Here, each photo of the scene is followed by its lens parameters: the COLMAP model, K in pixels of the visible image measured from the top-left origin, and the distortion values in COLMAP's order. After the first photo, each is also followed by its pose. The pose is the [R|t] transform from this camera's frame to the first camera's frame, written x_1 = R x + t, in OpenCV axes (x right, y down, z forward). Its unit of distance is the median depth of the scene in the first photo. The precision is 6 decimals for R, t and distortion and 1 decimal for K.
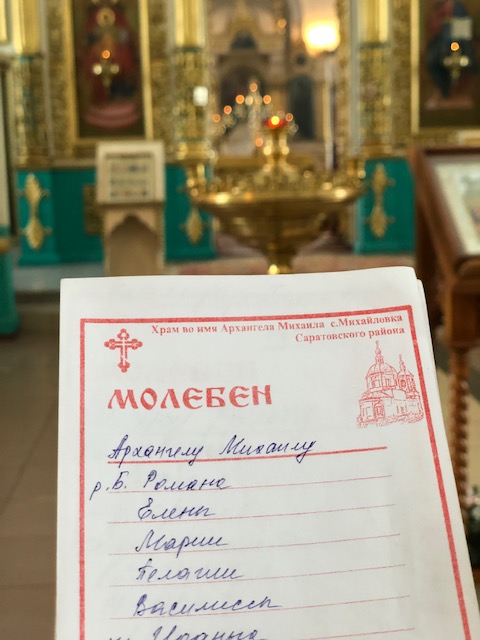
lens RADIAL K [[950.9, 0, 234.7], [0, 950.9, 318.6], [0, 0, 1]] dist [-0.038916, 0.000000]
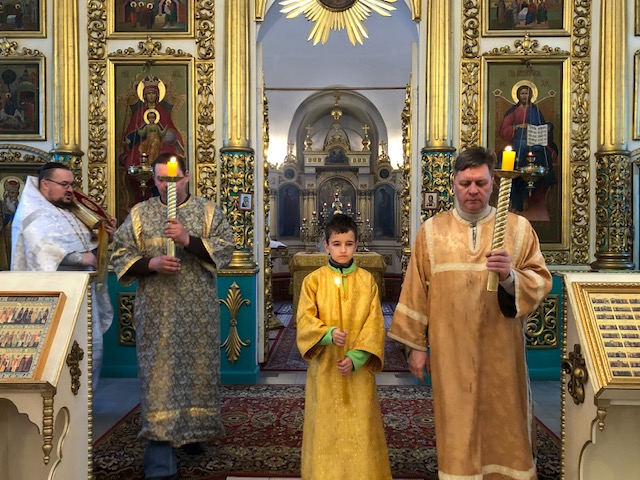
lens RADIAL K [[576.5, 0, 320.5], [0, 576.5, 241.7], [0, 0, 1]] dist [0.014800, 0.000003]
pose [[0.996209, 0.034875, -0.079696, 0.081608], [-0.046793, 0.987124, -0.152962, -0.114124], [0.073335, 0.156111, 0.985013, 0.462417]]
